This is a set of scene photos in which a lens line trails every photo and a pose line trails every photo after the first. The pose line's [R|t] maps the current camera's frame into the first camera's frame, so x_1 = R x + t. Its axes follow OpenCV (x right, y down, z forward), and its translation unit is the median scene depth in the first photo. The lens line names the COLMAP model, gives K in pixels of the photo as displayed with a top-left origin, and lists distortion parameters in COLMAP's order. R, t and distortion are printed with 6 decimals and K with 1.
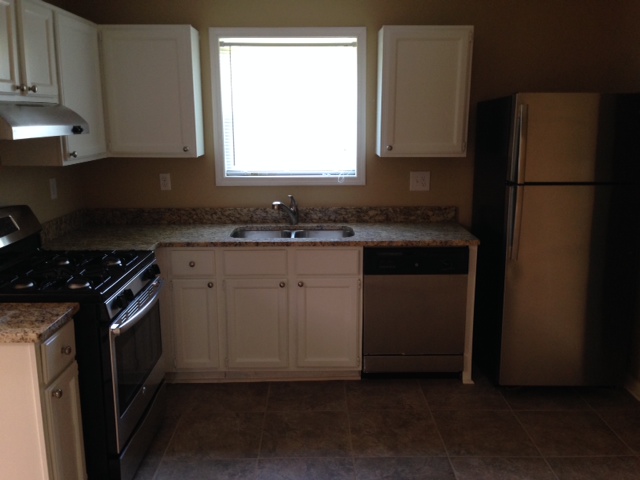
lens RADIAL K [[588.1, 0, 320.0], [0, 588.1, 240.0], [0, 0, 1]] dist [0.176291, -0.268471]
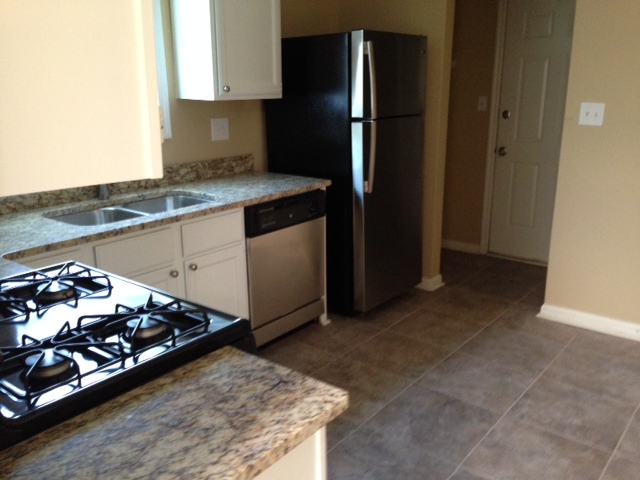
lens RADIAL K [[583.2, 0, 320.0], [0, 583.2, 240.0], [0, 0, 1]] dist [0.011821, 0.009852]
pose [[0.632481, -0.207548, 0.746252, -0.467618], [0.161857, 0.977577, 0.134703, -0.034405], [-0.757476, 0.035588, 0.651892, 0.358854]]
